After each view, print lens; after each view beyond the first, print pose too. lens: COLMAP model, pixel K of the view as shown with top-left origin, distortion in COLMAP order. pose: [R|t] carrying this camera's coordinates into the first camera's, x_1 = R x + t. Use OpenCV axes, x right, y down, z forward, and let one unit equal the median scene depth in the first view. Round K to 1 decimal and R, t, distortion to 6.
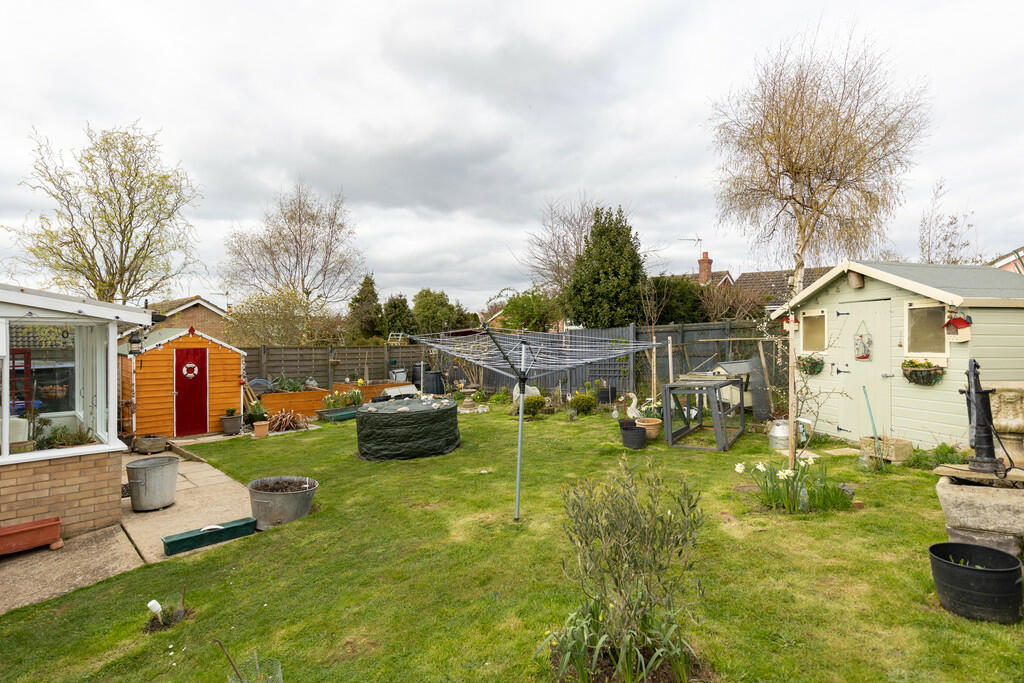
lens RADIAL K [[516.4, 0, 513.4], [0, 516.4, 339.8], [0, 0, 1]] dist [0.004851, 0.000381]
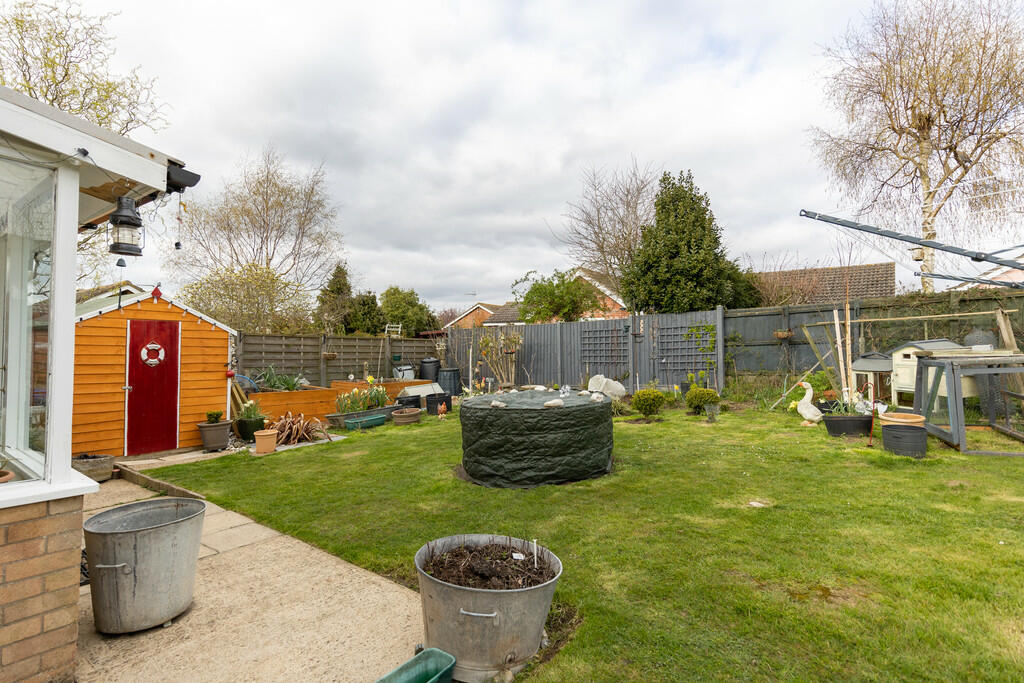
lens RADIAL K [[499.5, 0, 514.2], [0, 499.5, 337.8], [0, 0, 1]] dist [0.007061, 0.000171]
pose [[0.990316, 0.008295, 0.138585, -0.246577], [-0.004288, 0.999565, -0.029192, 0.052833], [-0.138766, 0.028316, 0.989920, 0.290987]]
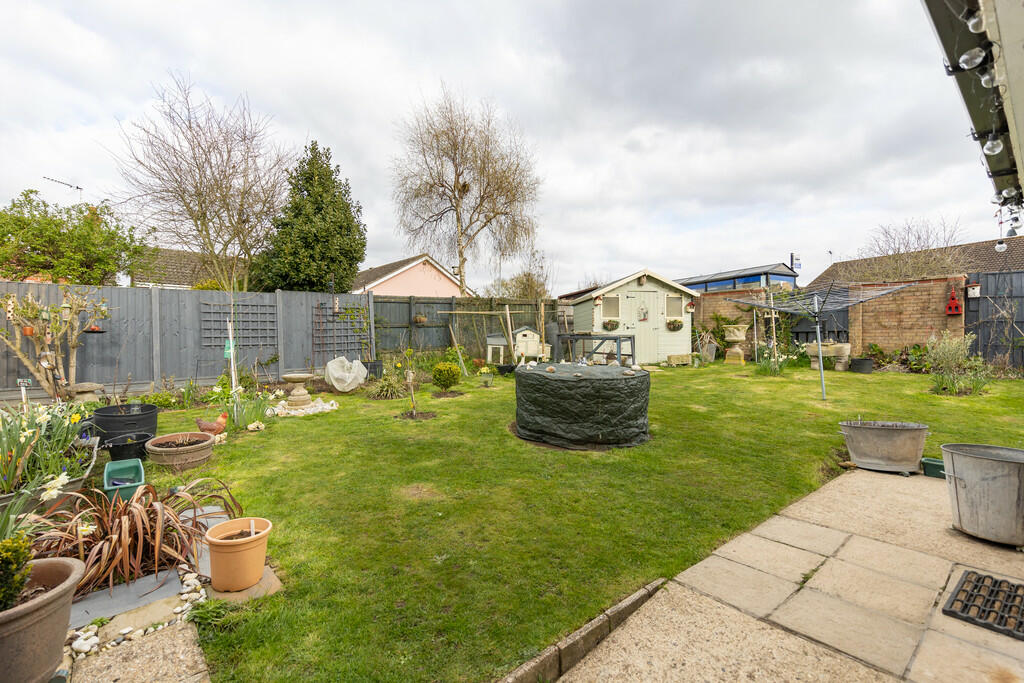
lens RADIAL K [[466.6, 0, 511.2], [0, 466.6, 339.0], [0, 0, 1]] dist [-0.000611, -0.000303]
pose [[0.069116, 0.004063, 0.997600, -0.676964], [0.001798, 0.999990, -0.004197, 0.067498], [-0.997607, 0.002084, 0.069108, 0.821340]]
